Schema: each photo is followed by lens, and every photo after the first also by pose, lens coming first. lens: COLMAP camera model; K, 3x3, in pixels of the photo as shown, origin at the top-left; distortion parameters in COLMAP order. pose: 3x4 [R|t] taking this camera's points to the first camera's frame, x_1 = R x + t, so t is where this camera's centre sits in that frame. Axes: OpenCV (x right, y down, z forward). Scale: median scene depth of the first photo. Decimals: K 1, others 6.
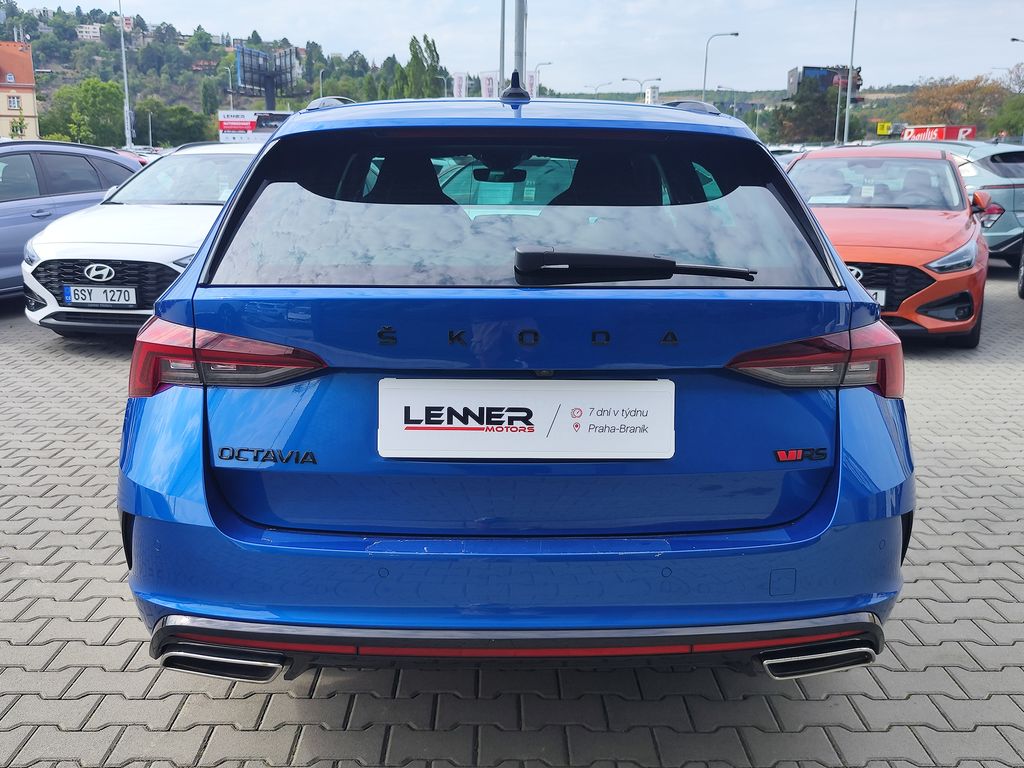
lens RADIAL K [[1057.0, 0, 515.6], [0, 1057.0, 386.5], [0, 0, 1]] dist [0.006964, 0.022920]
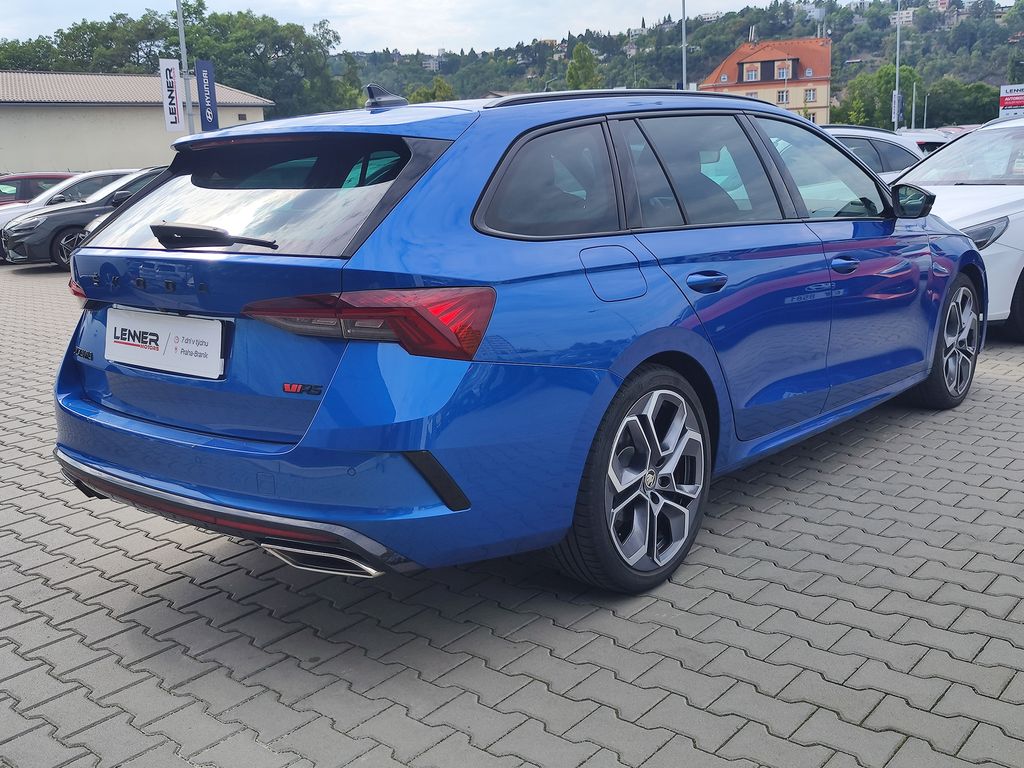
lens RADIAL K [[1057.0, 0, 515.6], [0, 1057.0, 386.5], [0, 0, 1]] dist [0.006964, 0.022920]
pose [[0.748055, 0.101278, -0.655864, 0.937542], [-0.091373, 0.994592, 0.049368, -0.016967], [0.657317, 0.022999, 0.753263, 0.162783]]
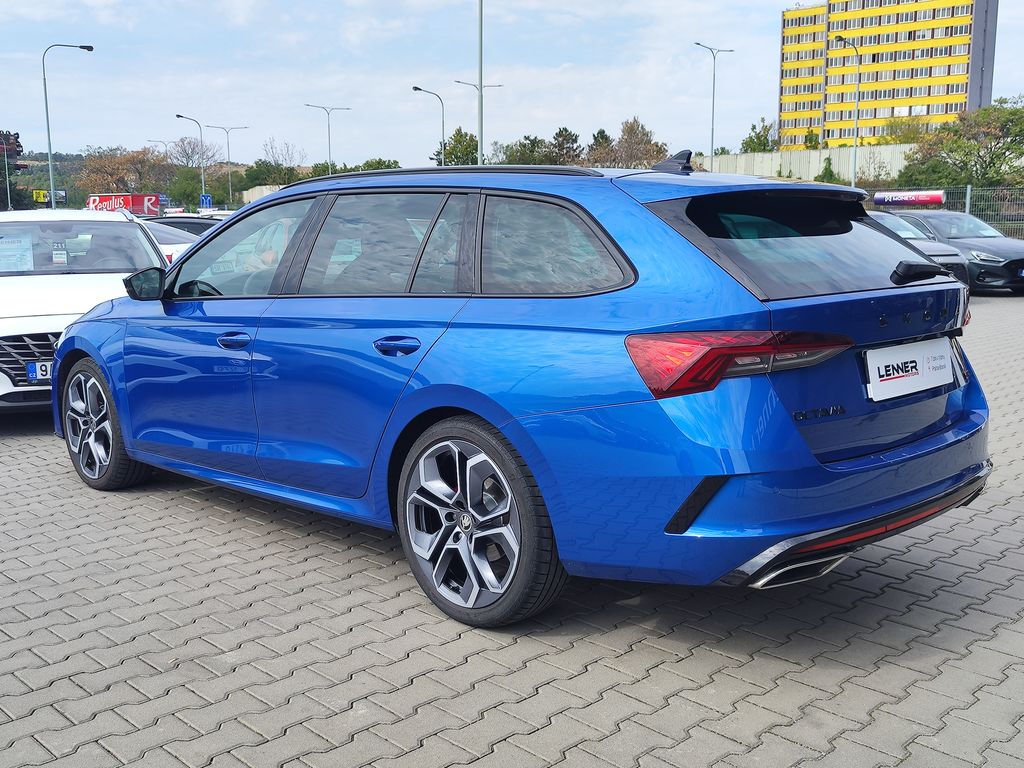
lens RADIAL K [[1057.0, 0, 515.6], [0, 1057.0, 386.5], [0, 0, 1]] dist [0.006964, 0.022920]
pose [[0.722664, -0.115896, 0.681414, -1.015310], [0.157925, 0.987451, 0.000462, -0.023311], [-0.672916, 0.107278, 0.731898, 0.192804]]
